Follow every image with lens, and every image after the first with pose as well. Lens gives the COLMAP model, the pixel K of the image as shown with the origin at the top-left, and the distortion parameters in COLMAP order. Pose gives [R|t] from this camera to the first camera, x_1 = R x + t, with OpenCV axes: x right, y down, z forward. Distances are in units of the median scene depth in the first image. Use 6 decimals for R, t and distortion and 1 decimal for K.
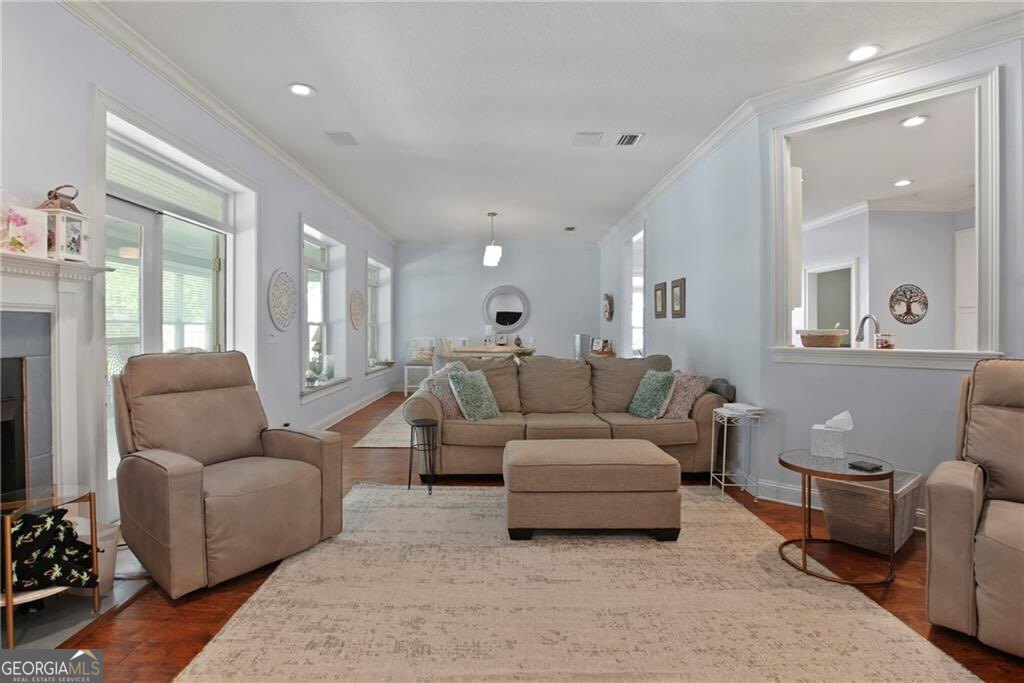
lens RADIAL K [[473.8, 0, 508.1], [0, 473.8, 334.9], [0, 0, 1]] dist [-0.035789, 0.005563]
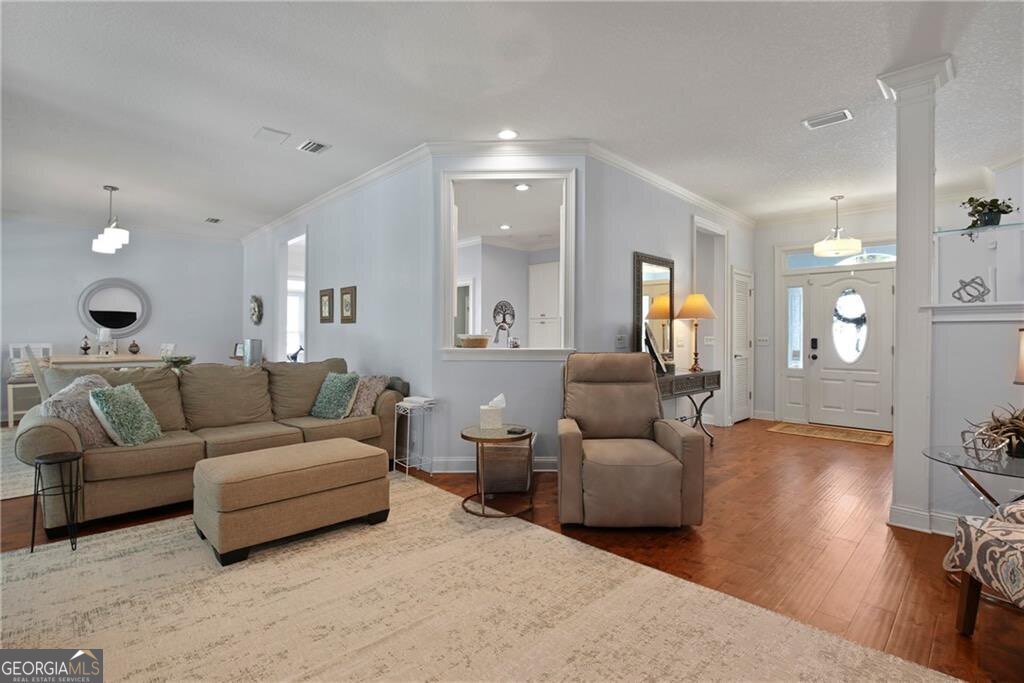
lens RADIAL K [[473.8, 0, 494.9], [0, 473.8, 341.1], [0, 0, 1]] dist [-0.035789, 0.005563]
pose [[0.732410, -0.008798, 0.680807, -0.181813], [0.005787, 0.999961, 0.006696, -0.000837], [-0.680840, -0.000964, 0.732432, -0.009426]]
